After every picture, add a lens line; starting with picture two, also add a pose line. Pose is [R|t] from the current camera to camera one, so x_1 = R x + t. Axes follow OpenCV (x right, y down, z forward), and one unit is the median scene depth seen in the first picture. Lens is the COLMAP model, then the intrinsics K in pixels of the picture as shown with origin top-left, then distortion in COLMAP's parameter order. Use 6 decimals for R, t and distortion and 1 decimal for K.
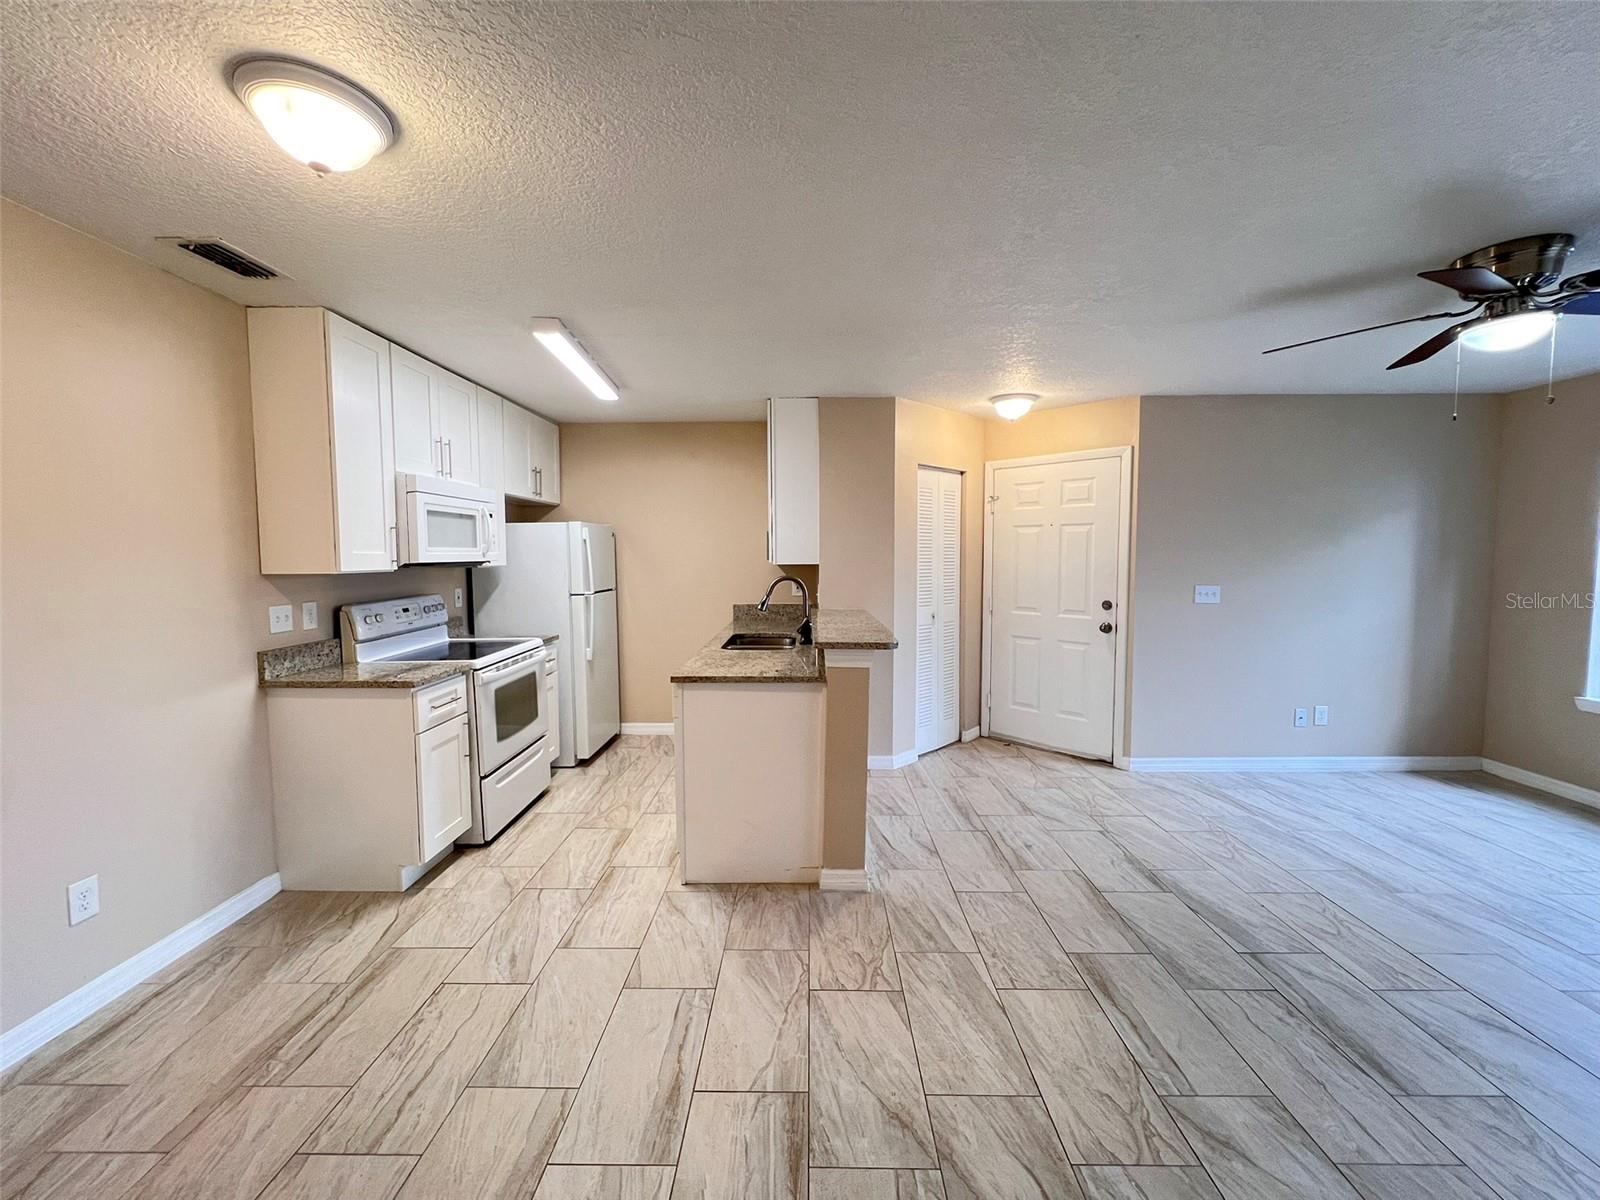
lens RADIAL K [[643.8, 0, 800.1], [0, 643.8, 596.0], [0, 0, 1]] dist [-0.000406, 0.000148]
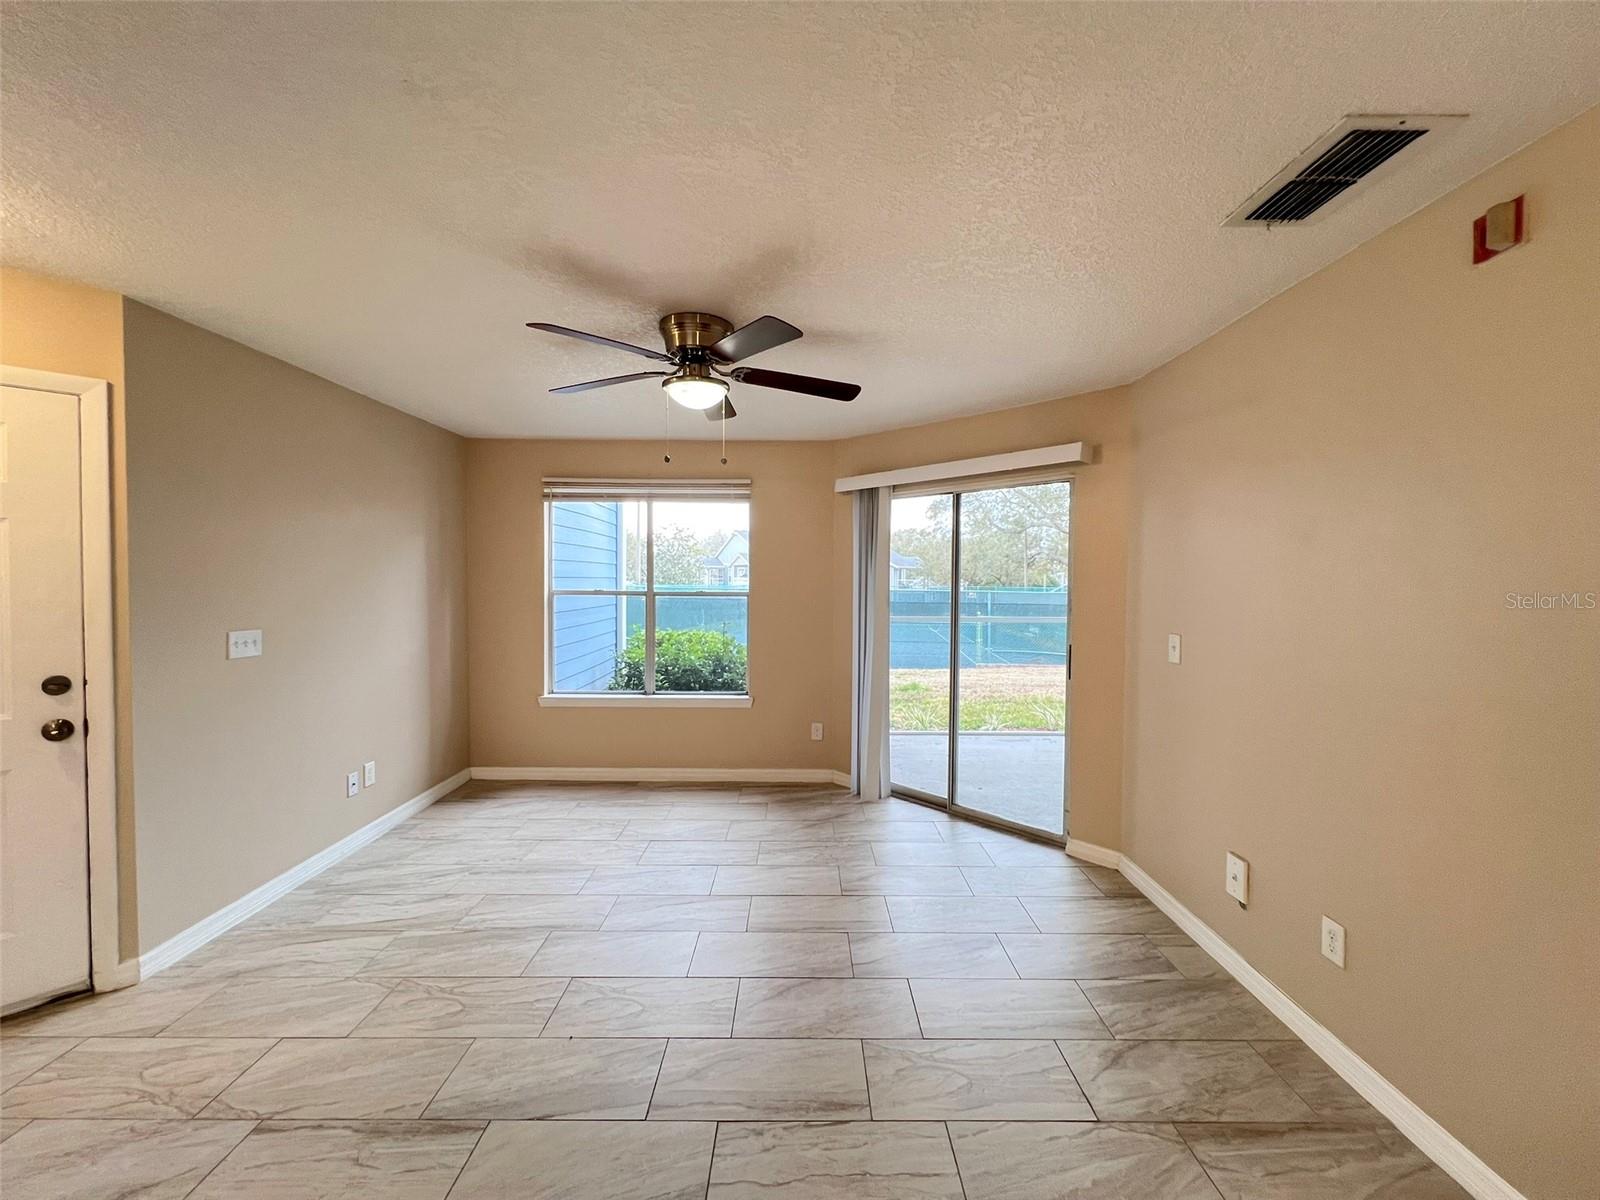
lens RADIAL K [[638.5, 0, 802.1], [0, 638.5, 594.4], [0, 0, 1]] dist [-0.000977, 0.000084]
pose [[-0.018114, -0.022040, 0.999593, -0.039679], [0.058929, 0.997996, 0.023073, -0.047658], [-0.998098, 0.059323, -0.016779, 0.610551]]
